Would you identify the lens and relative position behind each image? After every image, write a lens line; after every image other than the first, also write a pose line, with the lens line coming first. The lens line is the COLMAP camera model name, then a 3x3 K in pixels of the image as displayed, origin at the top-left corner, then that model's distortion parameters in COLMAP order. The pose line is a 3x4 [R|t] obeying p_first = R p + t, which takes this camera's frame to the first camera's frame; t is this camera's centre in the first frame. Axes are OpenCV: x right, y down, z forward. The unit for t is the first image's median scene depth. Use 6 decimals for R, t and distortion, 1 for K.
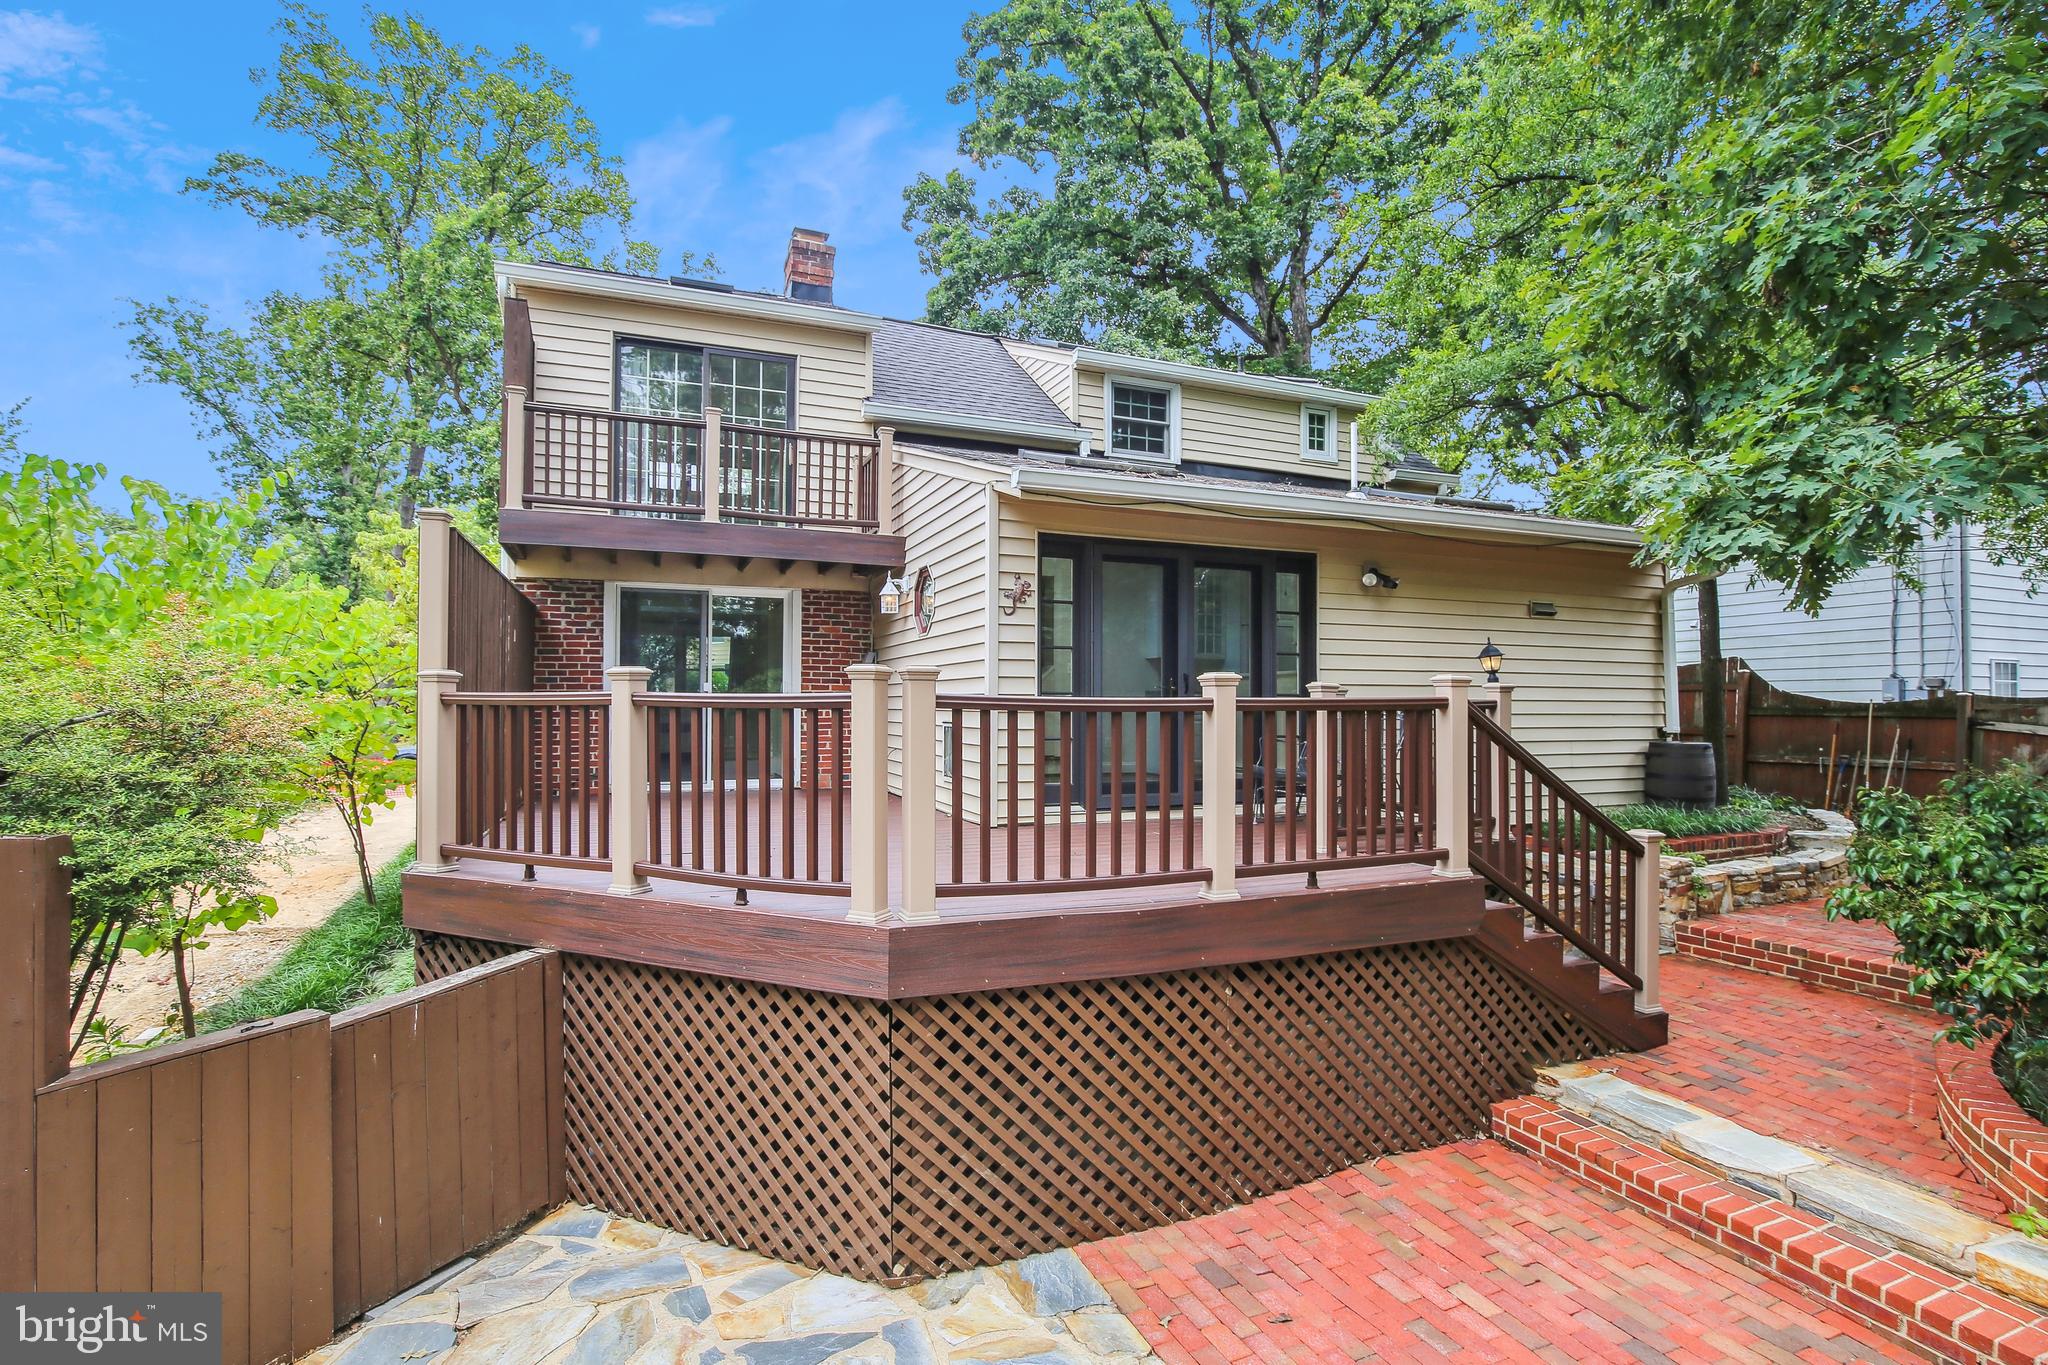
lens RADIAL K [[960.0, 0, 1039.6], [0, 960.0, 690.6], [0, 0, 1]] dist [-0.019562, -0.000021]
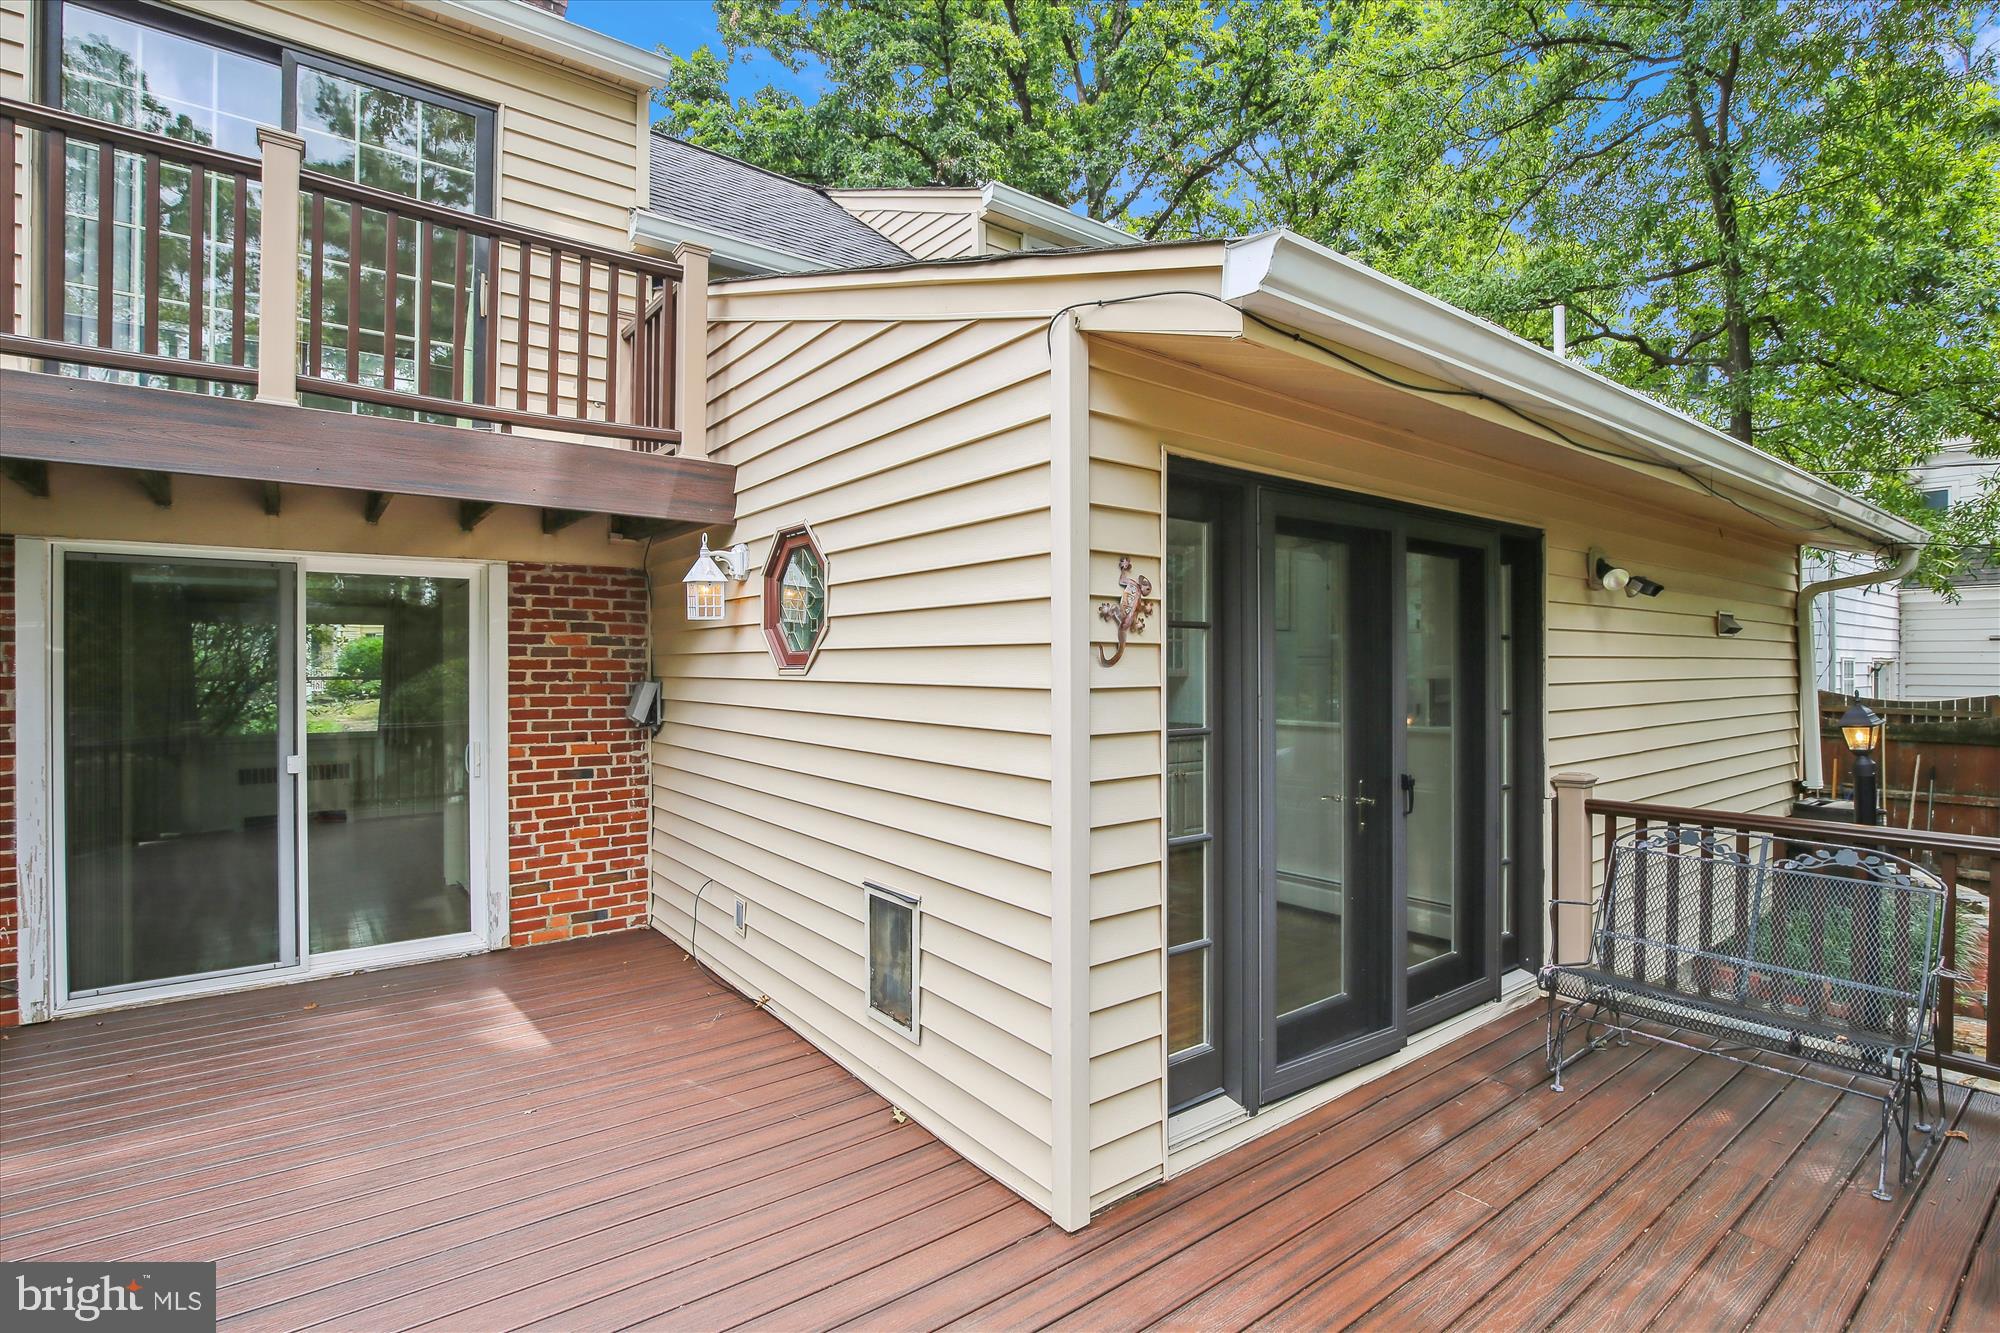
lens RADIAL K [[943.2, 0, 1011.7], [0, 943.2, 663.8], [0, 0, 1]] dist [-0.026178, 0.002127]
pose [[0.966703, -0.001594, 0.255897, -0.124697], [-0.001696, 0.999919, 0.012637, -0.062428], [-0.255896, -0.012650, 0.966621, 0.481359]]
